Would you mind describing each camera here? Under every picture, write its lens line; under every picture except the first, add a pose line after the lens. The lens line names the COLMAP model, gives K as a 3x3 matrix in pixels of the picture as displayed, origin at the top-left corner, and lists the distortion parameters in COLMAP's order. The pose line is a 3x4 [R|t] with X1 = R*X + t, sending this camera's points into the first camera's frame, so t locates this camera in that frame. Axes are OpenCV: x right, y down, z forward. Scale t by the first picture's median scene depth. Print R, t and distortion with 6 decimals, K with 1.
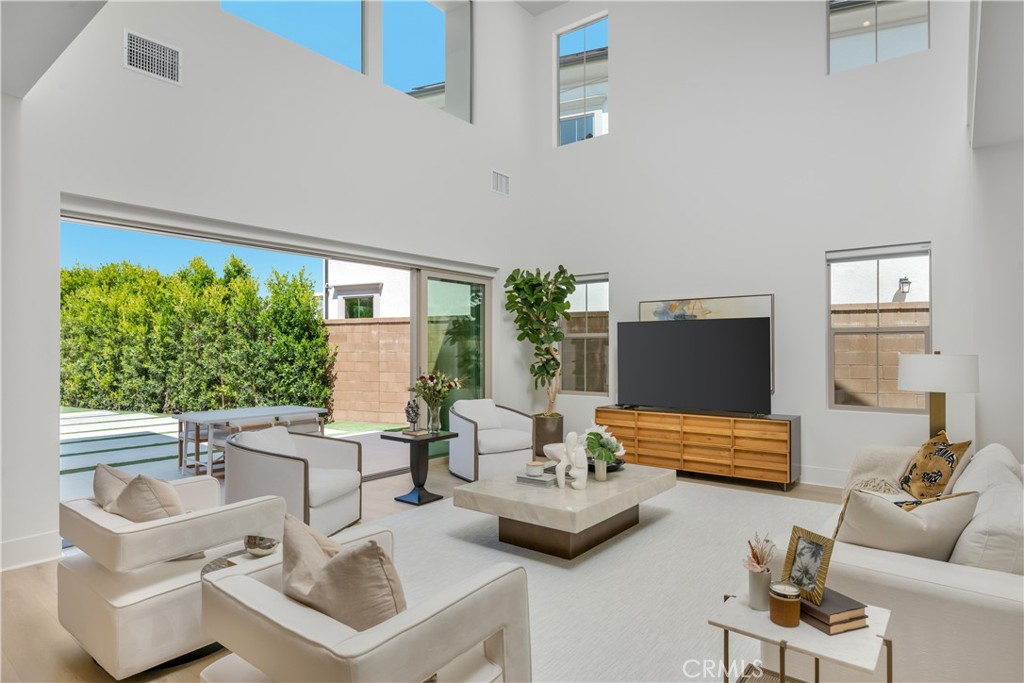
lens RADIAL K [[555.2, 0, 512.8], [0, 555.2, 345.1], [0, 0, 1]] dist [0.004747, 0.001281]
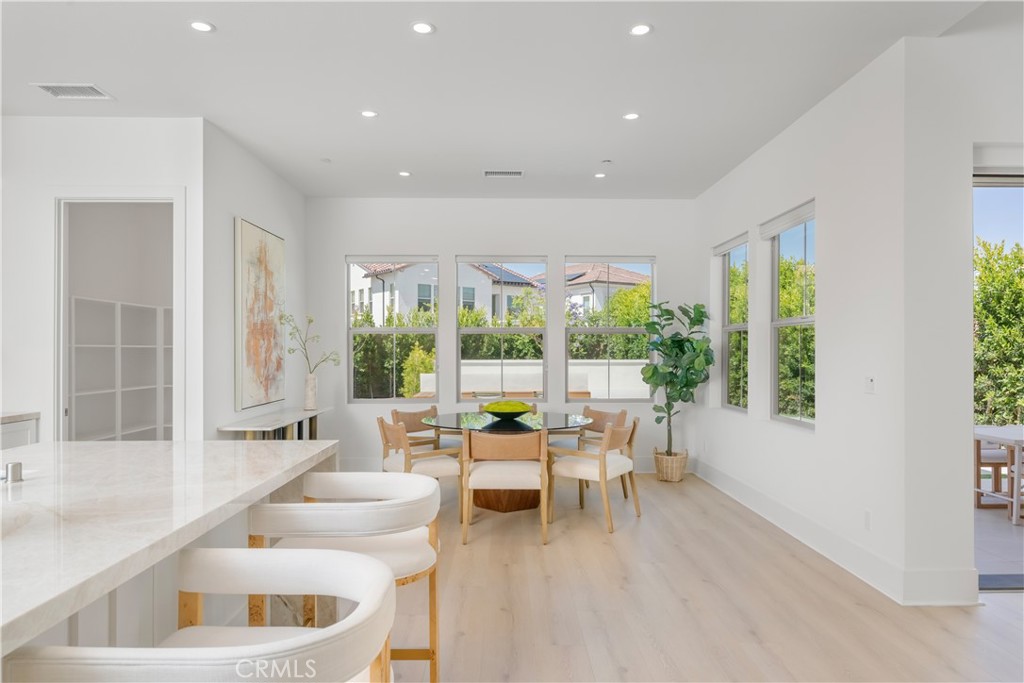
lens RADIAL K [[633.9, 0, 511.8], [0, 633.9, 340.7], [0, 0, 1]] dist [-0.006312, -0.000449]
pose [[0.630137, -0.012474, -0.776384, -0.168128], [0.008381, 0.999922, -0.009263, 0.002271], [0.776439, -0.000669, 0.630192, -0.032633]]
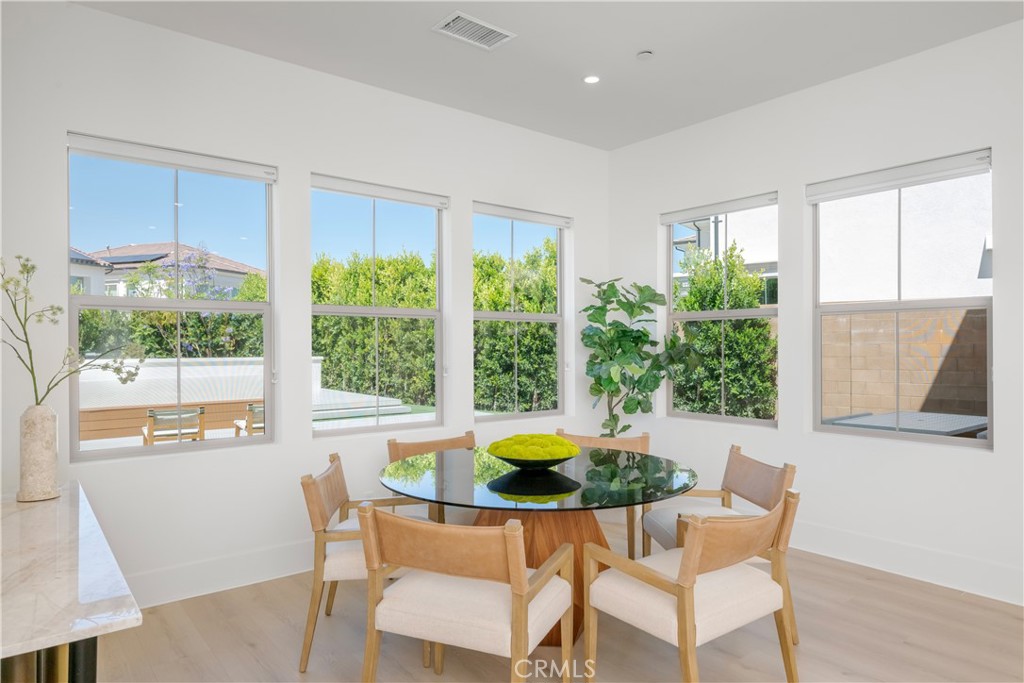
lens RADIAL K [[633.6, 0, 510.7], [0, 633.6, 345.8], [0, 0, 1]] dist [-0.038384, -0.001021]
pose [[0.975325, -0.002322, -0.220762, -0.491750], [0.004702, 0.999936, 0.010256, 0.003060], [0.220724, -0.011041, 0.975274, 0.009240]]
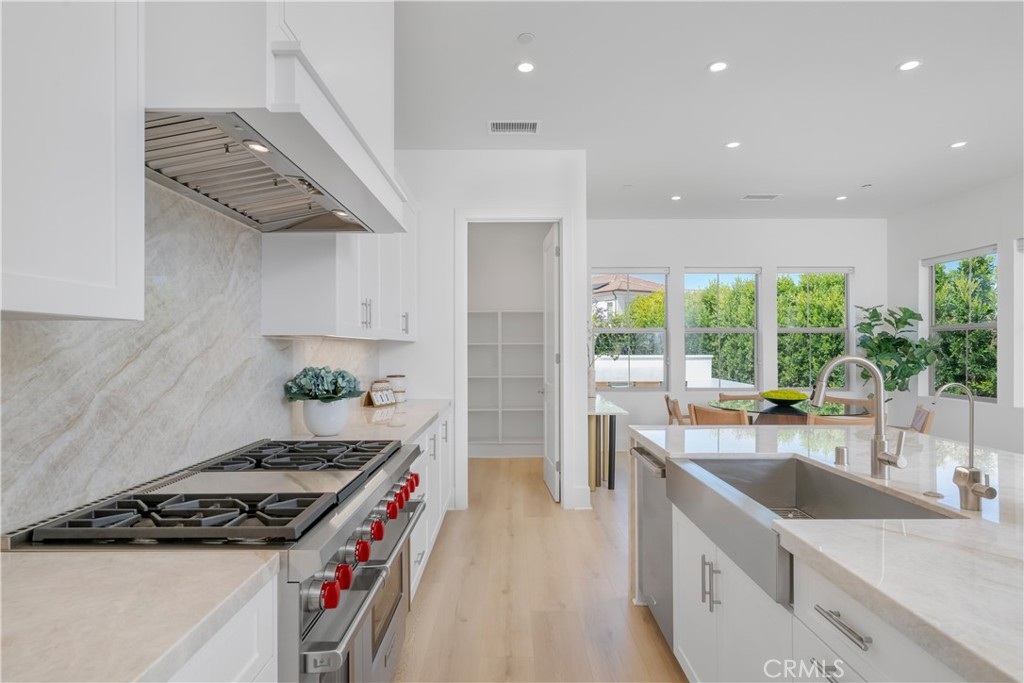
lens RADIAL K [[533.9, 0, 513.1], [0, 533.9, 350.4], [0, 0, 1]] dist [0.037347, 0.000406]
pose [[0.628348, 0.002878, -0.777927, -0.316349], [0.009767, 0.999885, 0.011587, 0.000102], [0.777871, -0.014879, 0.628247, -0.220662]]
